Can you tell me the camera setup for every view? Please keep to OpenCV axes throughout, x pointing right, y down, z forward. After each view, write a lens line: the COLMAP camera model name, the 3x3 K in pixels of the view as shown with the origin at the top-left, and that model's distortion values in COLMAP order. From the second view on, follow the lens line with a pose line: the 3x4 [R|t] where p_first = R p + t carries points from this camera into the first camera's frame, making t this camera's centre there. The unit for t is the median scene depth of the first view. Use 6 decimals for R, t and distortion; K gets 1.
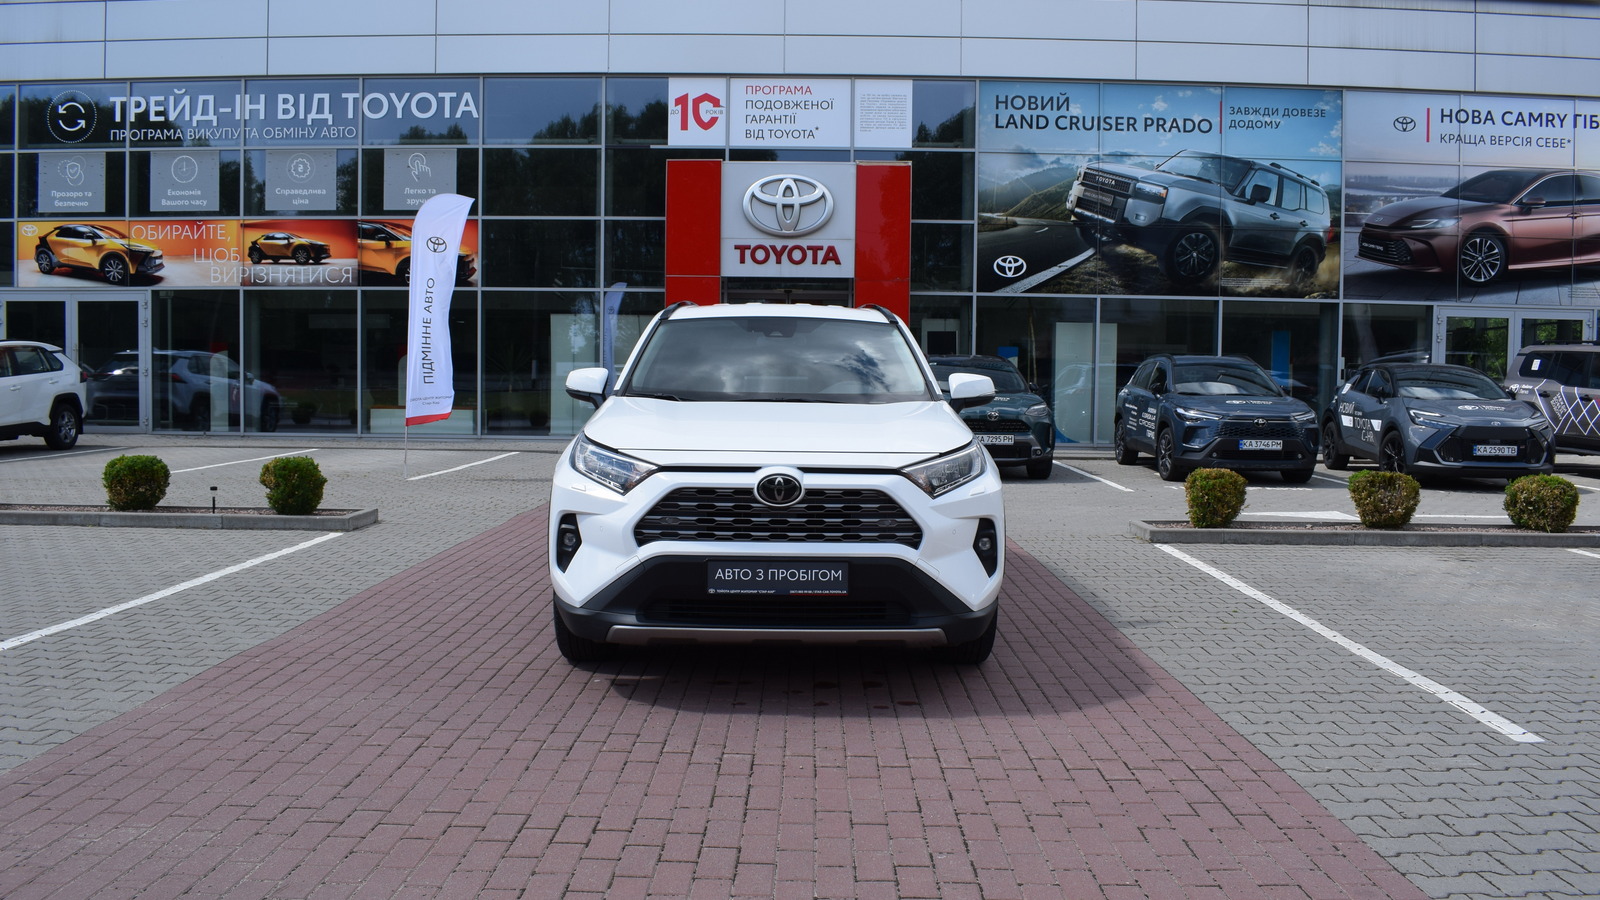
lens RADIAL K [[1248.6, 0, 804.3], [0, 1248.6, 449.4], [0, 0, 1]] dist [-0.098239, 0.018227]
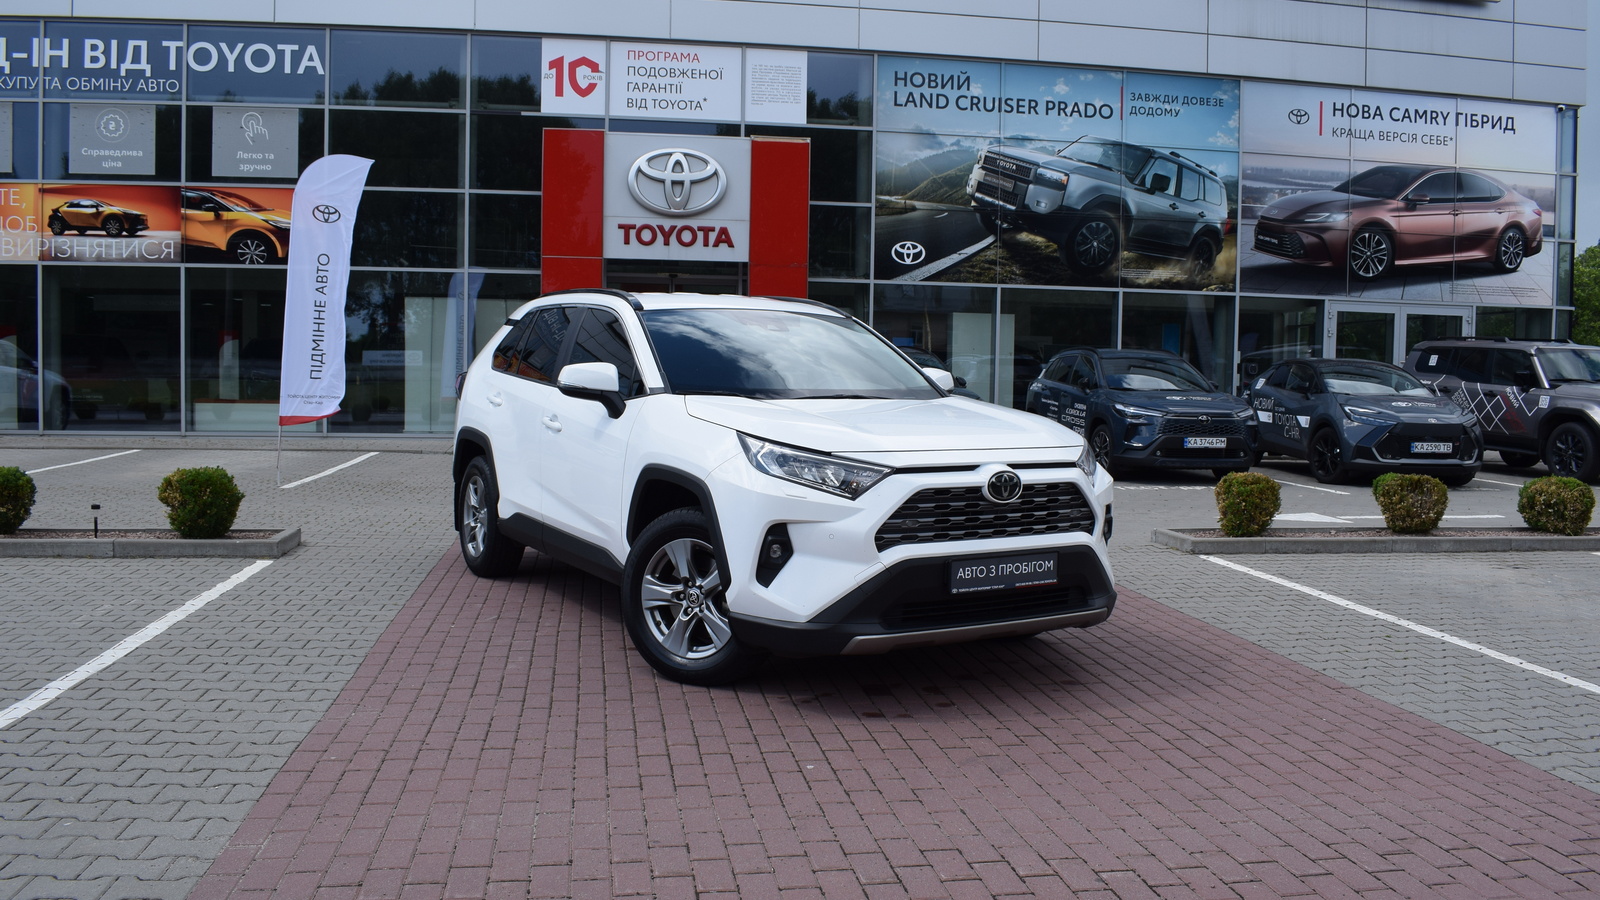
lens RADIAL K [[1283.2, 0, 804.8], [0, 1283.2, 449.4], [0, 0, 1]] dist [-0.098612, 0.018676]
pose [[0.986093, -0.005067, 0.166116, -0.075324], [0.003897, 0.999965, 0.007364, -0.005068], [-0.166147, -0.006614, 0.986079, 0.051253]]
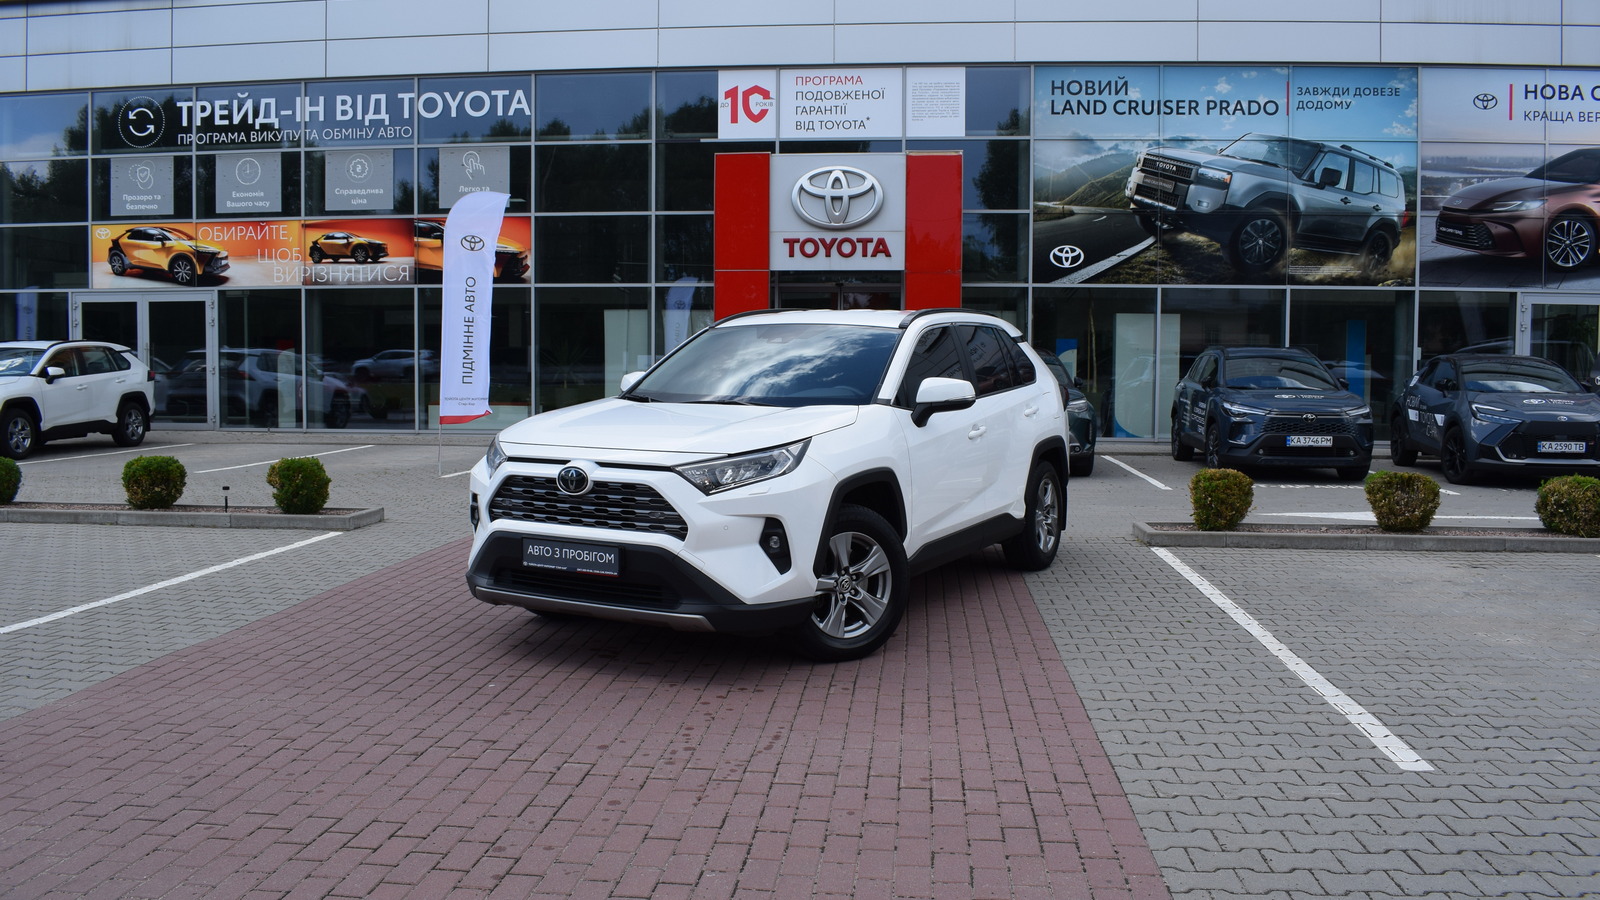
lens RADIAL K [[1266.3, 0, 804.5], [0, 1266.3, 449.6], [0, 0, 1]] dist [-0.098508, 0.018798]
pose [[0.996474, -0.001128, -0.083894, 0.043372], [0.001736, 0.999973, 0.007174, -0.003463], [0.083884, -0.007294, 0.996449, -0.000346]]
